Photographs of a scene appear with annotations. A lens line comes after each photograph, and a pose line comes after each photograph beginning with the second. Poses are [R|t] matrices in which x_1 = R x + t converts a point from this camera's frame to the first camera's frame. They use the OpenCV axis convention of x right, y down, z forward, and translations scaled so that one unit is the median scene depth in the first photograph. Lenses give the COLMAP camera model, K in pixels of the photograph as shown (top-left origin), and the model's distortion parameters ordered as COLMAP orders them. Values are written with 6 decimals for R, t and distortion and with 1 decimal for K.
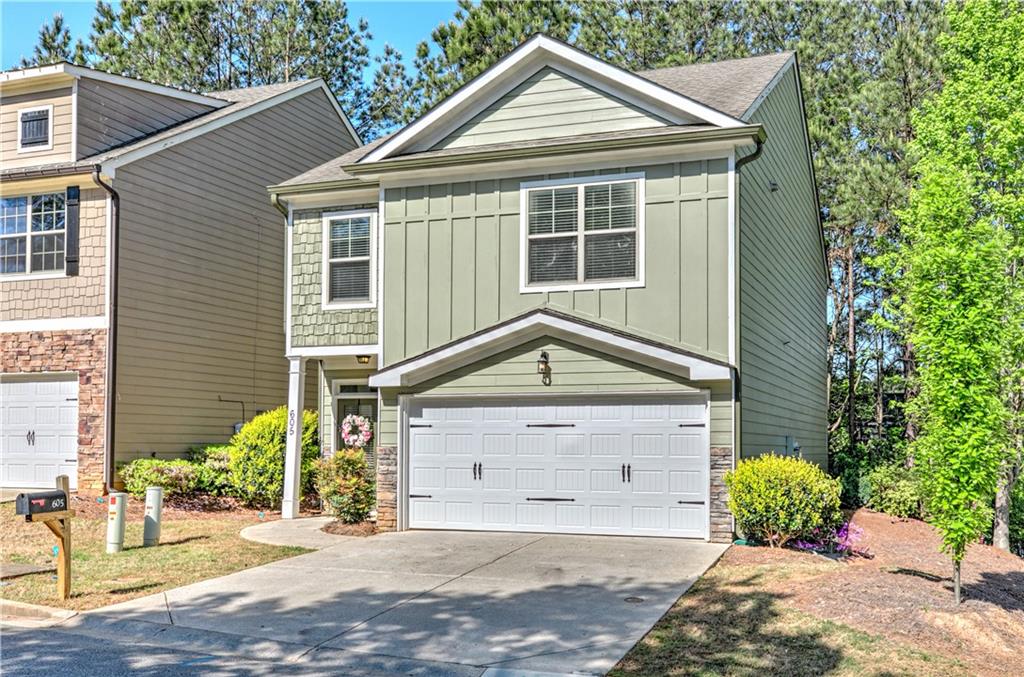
lens RADIAL K [[835.9, 0, 511.2], [0, 835.9, 340.1], [0, 0, 1]] dist [0.011744, -0.002522]
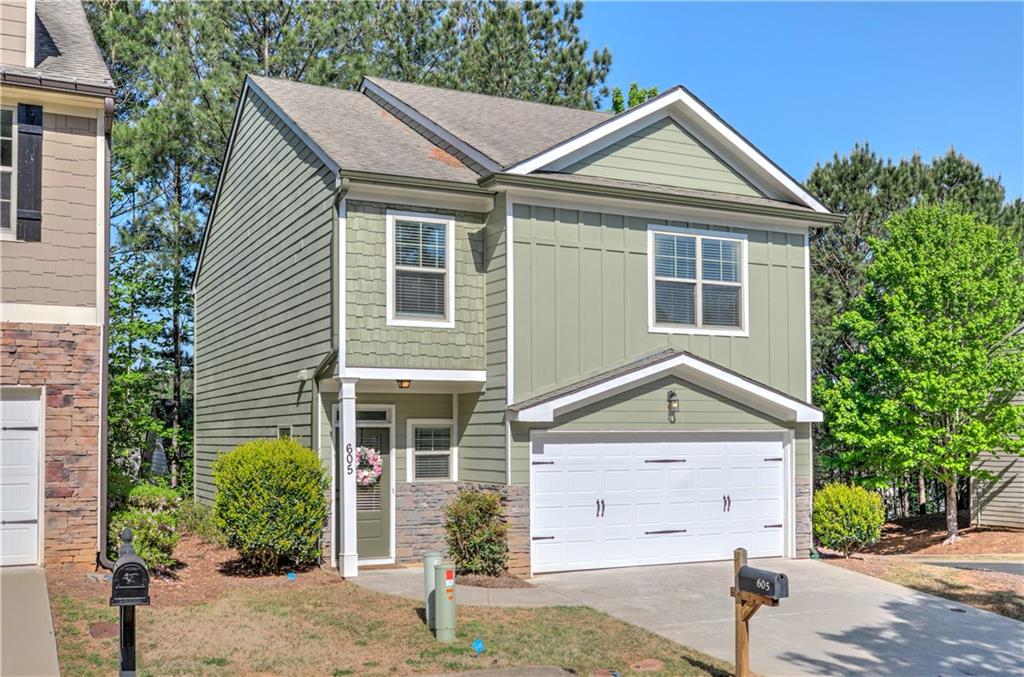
lens RADIAL K [[869.4, 0, 518.7], [0, 869.4, 338.3], [0, 0, 1]] dist [-0.001016, 0.011679]
pose [[0.774731, 0.068537, 0.628566, -0.733541], [-0.067263, 0.997400, -0.025849, -0.009587], [-0.628704, -0.022254, 0.777327, 0.254366]]
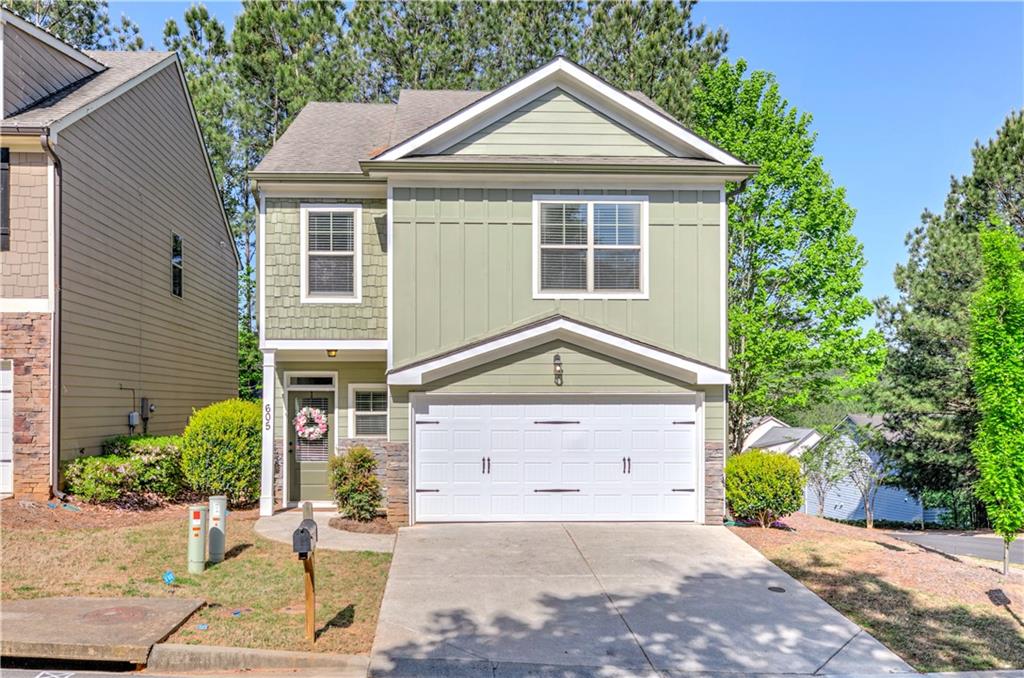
lens RADIAL K [[753.0, 0, 456.0], [0, 753.0, 337.6], [0, 0, 1]] dist [0.017572, 0.001411]
pose [[0.948772, 0.027919, 0.314727, -0.360177], [-0.035424, 0.999208, 0.018150, -0.019146], [-0.313971, -0.028369, 0.949009, 0.108850]]
